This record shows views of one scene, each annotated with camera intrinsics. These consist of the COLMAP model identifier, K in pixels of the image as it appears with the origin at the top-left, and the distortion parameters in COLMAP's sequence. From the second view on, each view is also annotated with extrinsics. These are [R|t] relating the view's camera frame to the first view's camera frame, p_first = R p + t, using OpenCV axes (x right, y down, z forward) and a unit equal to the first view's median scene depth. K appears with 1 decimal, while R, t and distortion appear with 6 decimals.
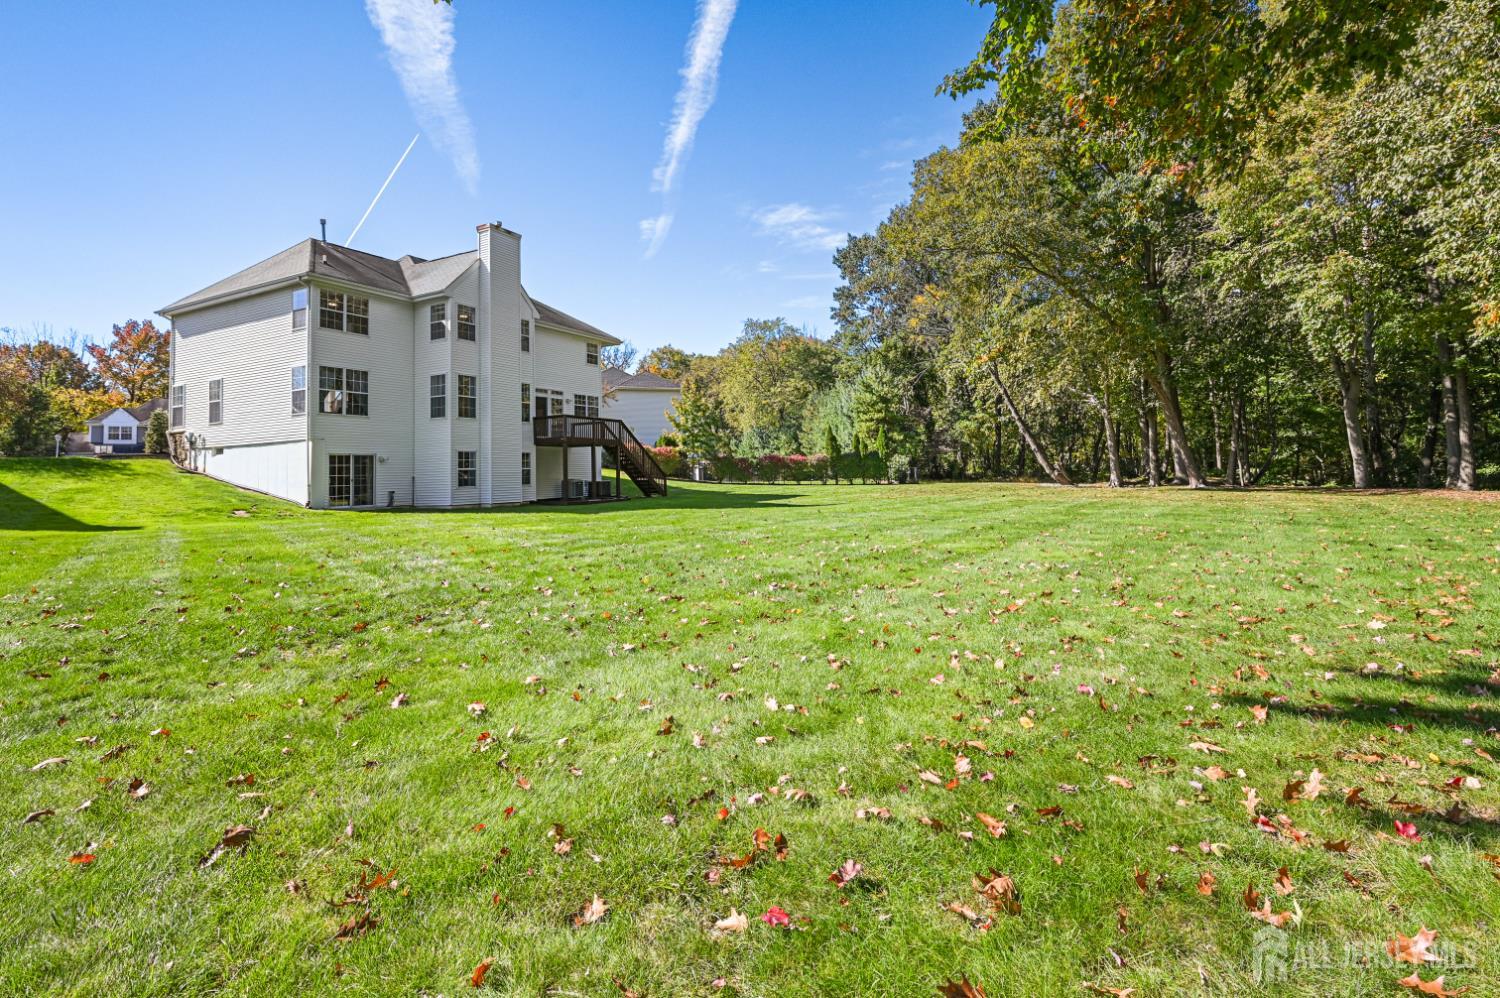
lens RADIAL K [[666.8, 0, 753.0], [0, 666.8, 482.3], [0, 0, 1]] dist [0.000248, 0.000055]
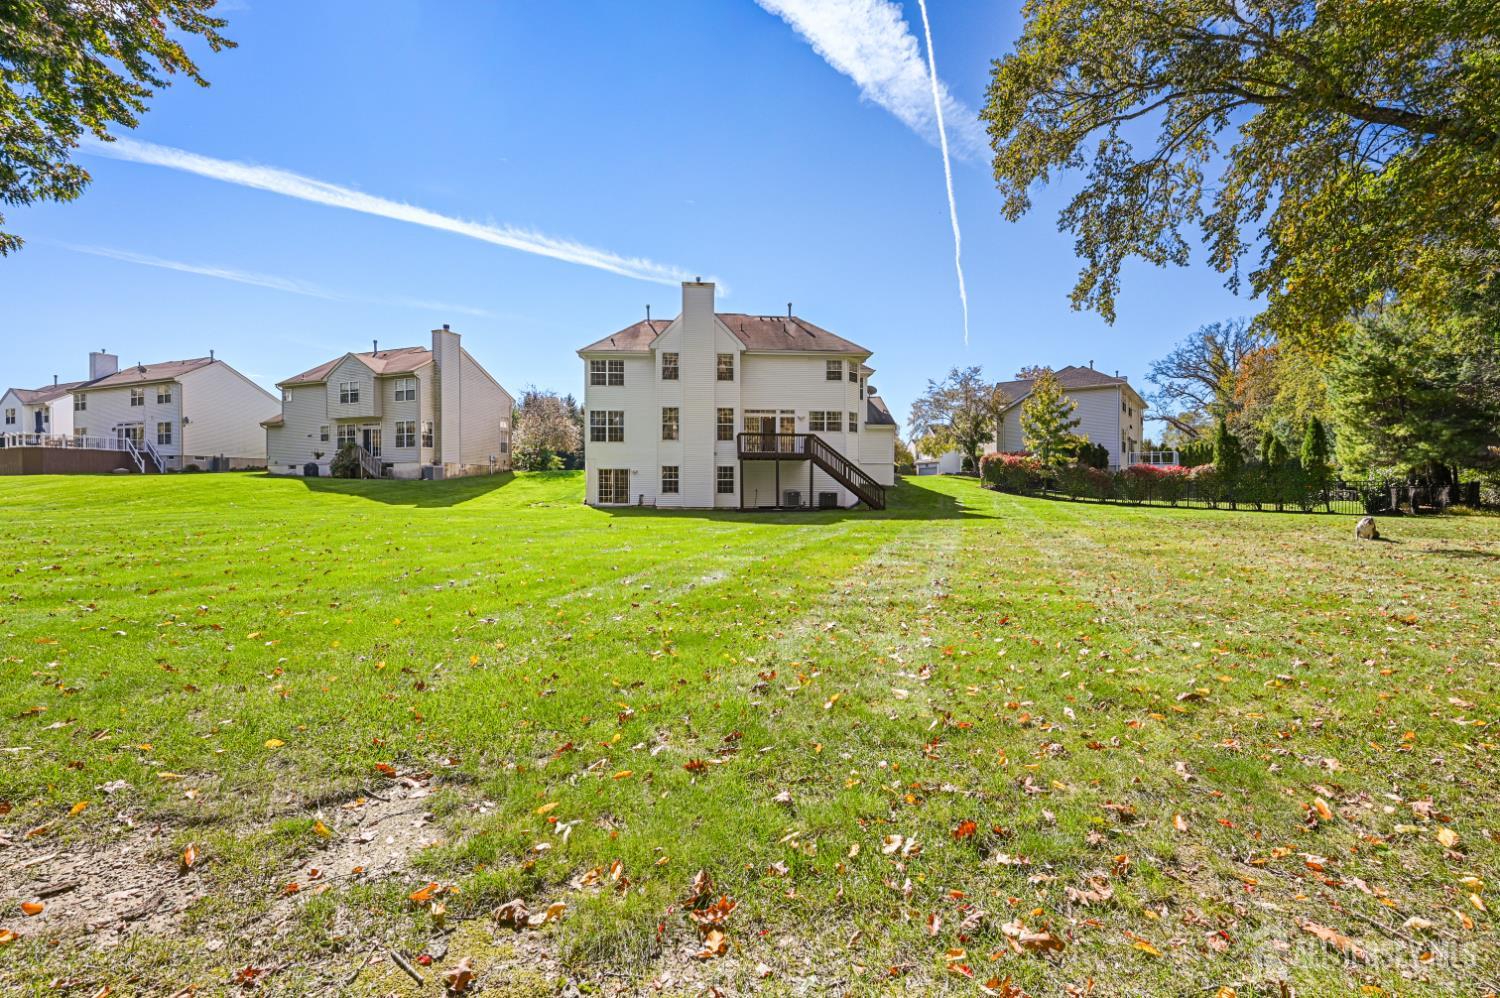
lens RADIAL K [[661.2, 0, 754.2], [0, 661.2, 498.1], [0, 0, 1]] dist [-0.001010, -0.000278]
pose [[0.540329, 0.034203, -0.840758, 0.671687], [-0.028019, 0.999351, 0.022648, -0.015536], [0.840987, 0.011320, 0.540937, 0.401309]]
